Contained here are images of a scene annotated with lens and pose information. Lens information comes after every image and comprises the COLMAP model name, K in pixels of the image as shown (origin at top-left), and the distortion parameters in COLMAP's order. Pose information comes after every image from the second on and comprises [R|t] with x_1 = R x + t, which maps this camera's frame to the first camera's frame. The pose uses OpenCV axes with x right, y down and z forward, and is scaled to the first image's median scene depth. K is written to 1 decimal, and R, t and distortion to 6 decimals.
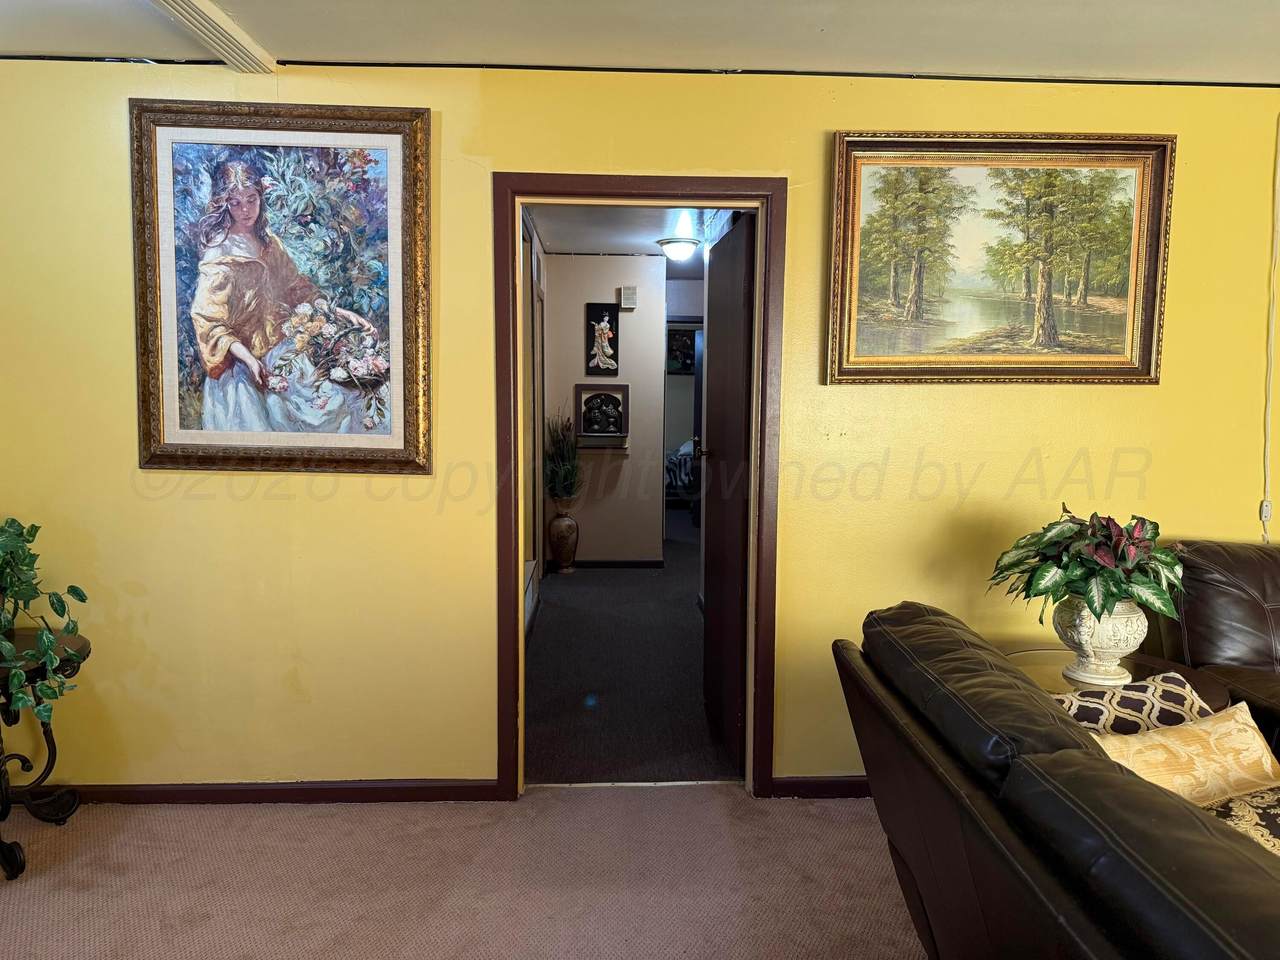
lens RADIAL K [[906.3, 0, 639.2], [0, 906.3, 471.8], [0, 0, 1]] dist [0.022987, -0.030605]
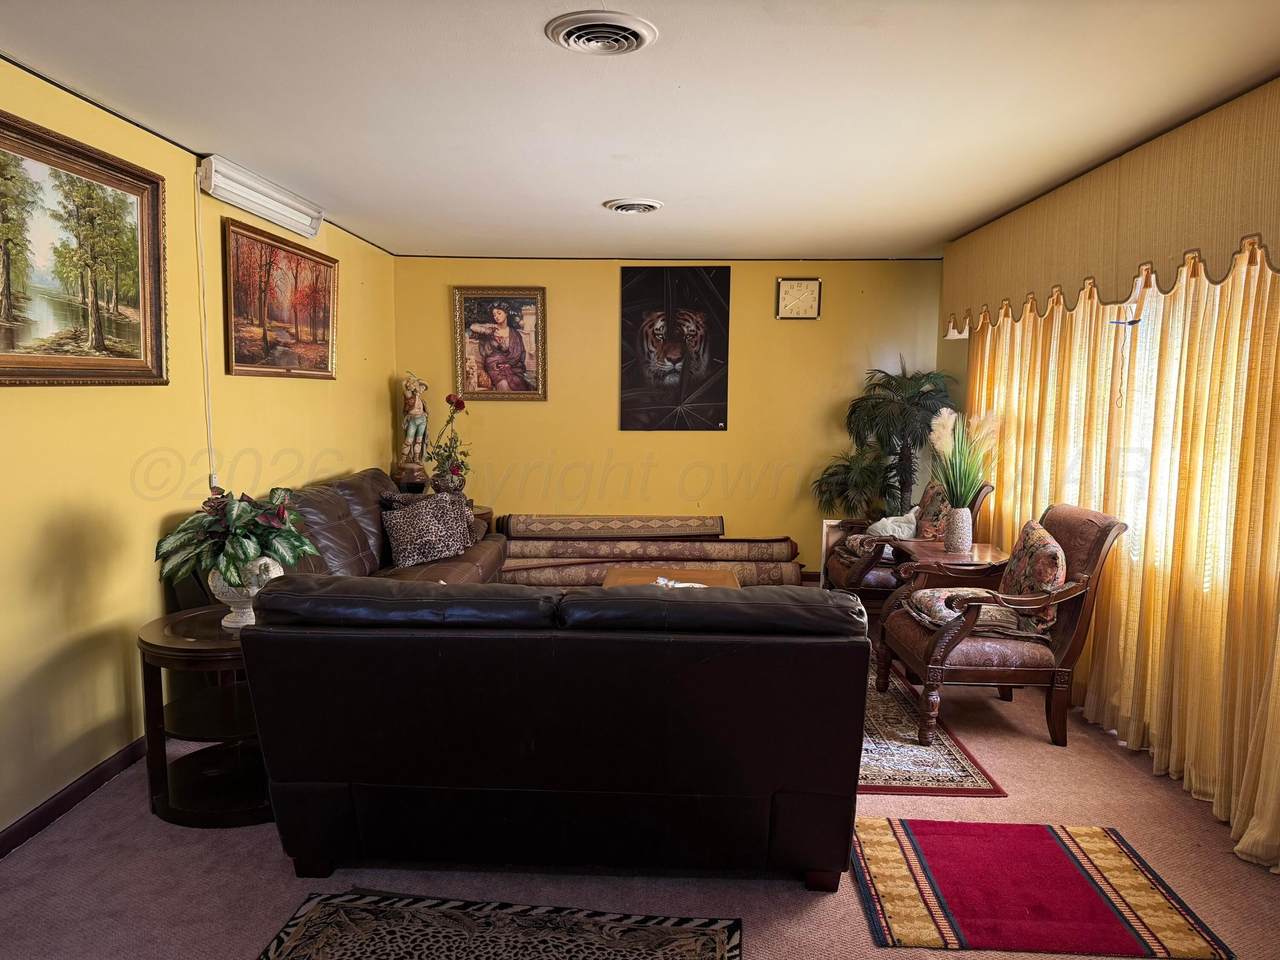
lens RADIAL K [[906.3, 0, 639.8], [0, 906.3, 483.1], [0, 0, 1]] dist [0.022987, -0.030605]
pose [[0.072836, -0.111050, 0.991142, -0.591020], [0.080735, 0.991177, 0.105121, -0.045493], [-0.994071, 0.072364, 0.081159, 0.306492]]
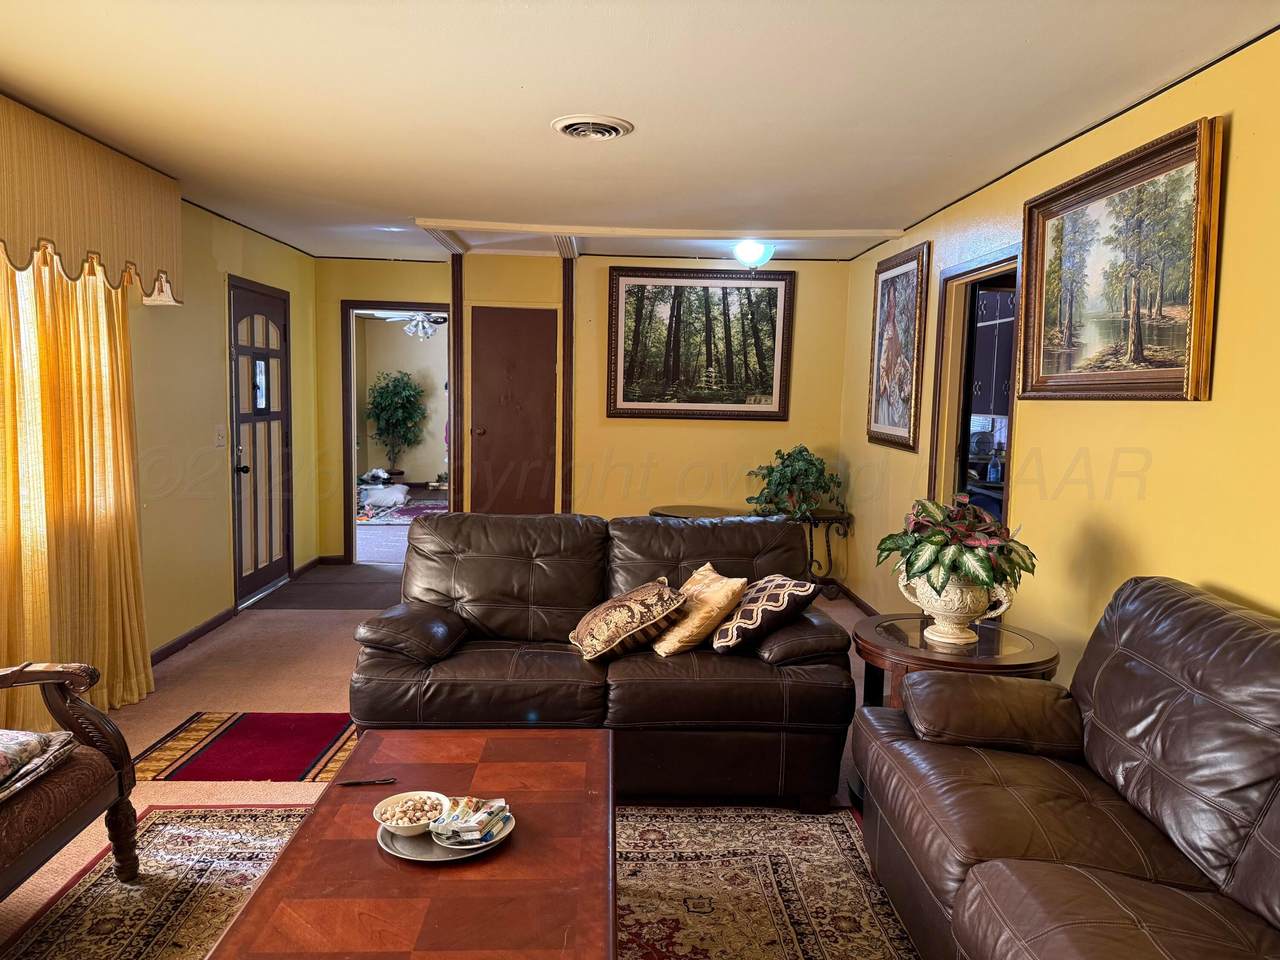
lens RADIAL K [[906.3, 0, 605.6], [0, 906.3, 477.1], [0, 0, 1]] dist [0.022987, -0.030605]
pose [[-0.046033, 0.082748, -0.995507, 1.511412], [-0.111412, 0.989920, 0.087436, -0.037521], [0.992708, 0.114936, -0.036350, 0.492823]]
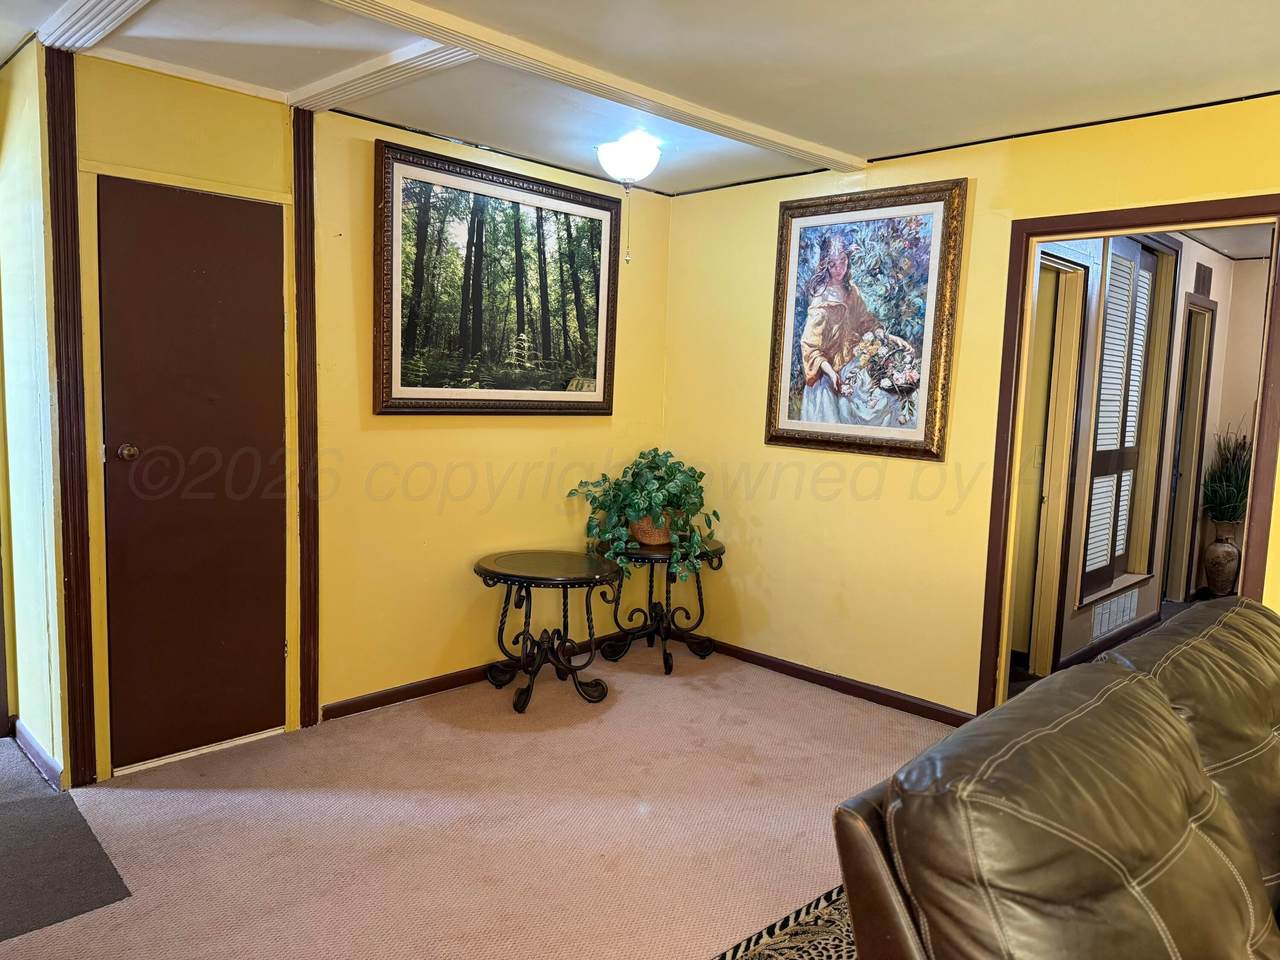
lens RADIAL K [[906.3, 0, 641.2], [0, 906.3, 483.5], [0, 0, 1]] dist [0.022987, -0.030605]
pose [[0.675833, 0.090688, -0.731454, 0.429368], [-0.094498, 0.994873, 0.036036, 0.027595], [0.730972, 0.044767, 0.680938, -0.188422]]
